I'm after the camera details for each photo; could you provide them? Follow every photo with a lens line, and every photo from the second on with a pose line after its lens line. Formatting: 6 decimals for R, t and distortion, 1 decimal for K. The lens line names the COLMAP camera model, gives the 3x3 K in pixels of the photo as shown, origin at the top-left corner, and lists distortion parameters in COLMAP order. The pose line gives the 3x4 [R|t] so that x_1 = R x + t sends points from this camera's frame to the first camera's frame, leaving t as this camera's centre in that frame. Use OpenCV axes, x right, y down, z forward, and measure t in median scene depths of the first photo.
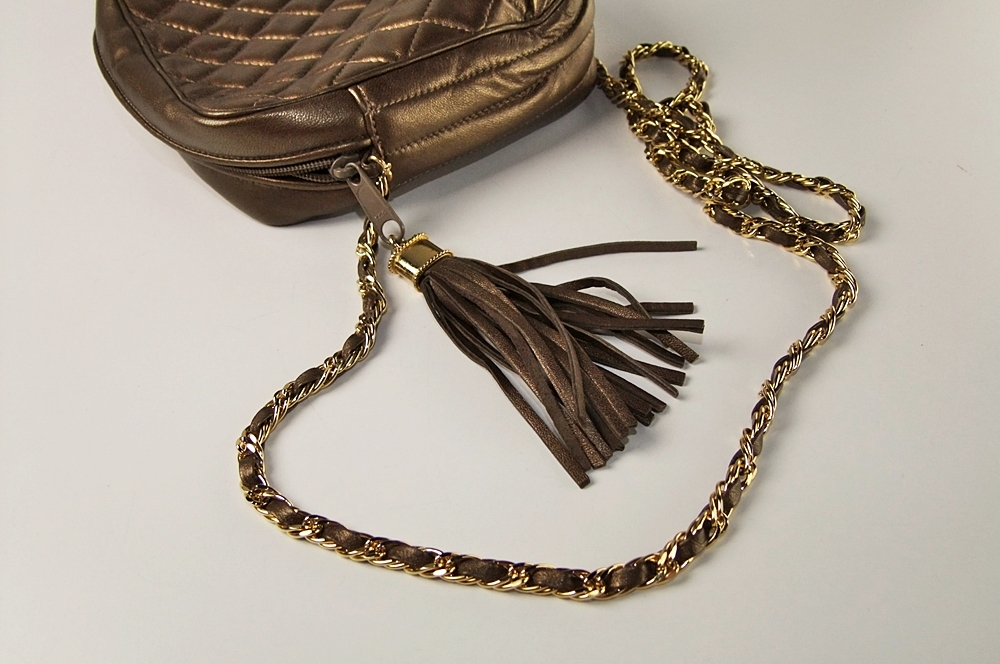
lens RADIAL K [[965.9, 0, 500.0], [0, 965.9, 332.0], [0, 0, 1]] dist [-0.011722, -0.001259]
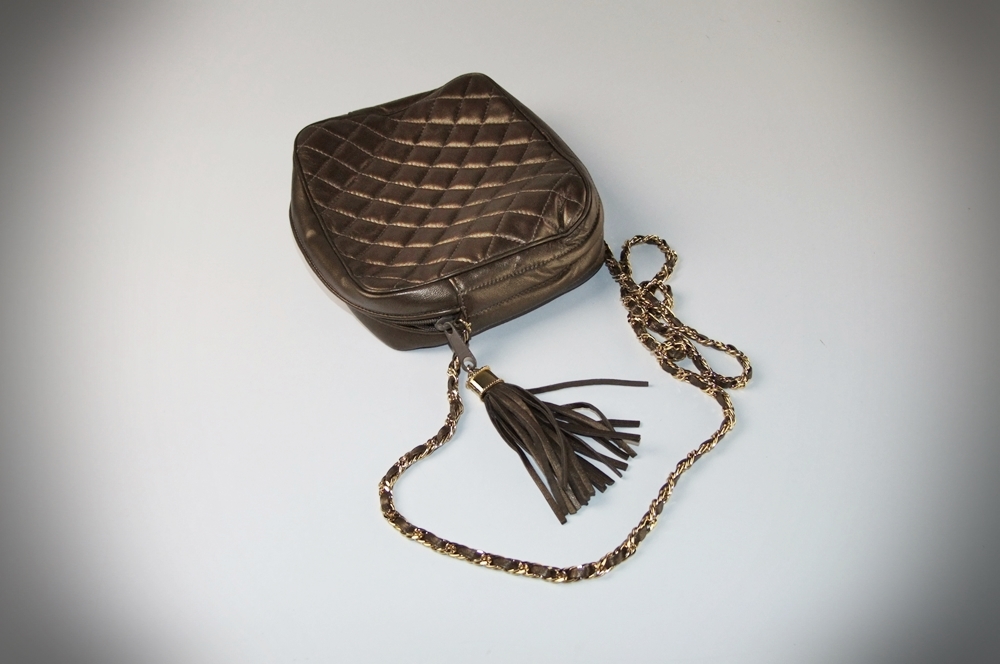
lens RADIAL K [[1144.3, 0, 500.0], [0, 1144.3, 332.0], [0, 0, 1]] dist [0.013521, 0.000506]
pose [[0.995369, 0.066301, -0.069610, 0.081142], [-0.063931, 0.997314, 0.035745, -0.240491], [0.071793, -0.031129, 0.996934, -1.030214]]
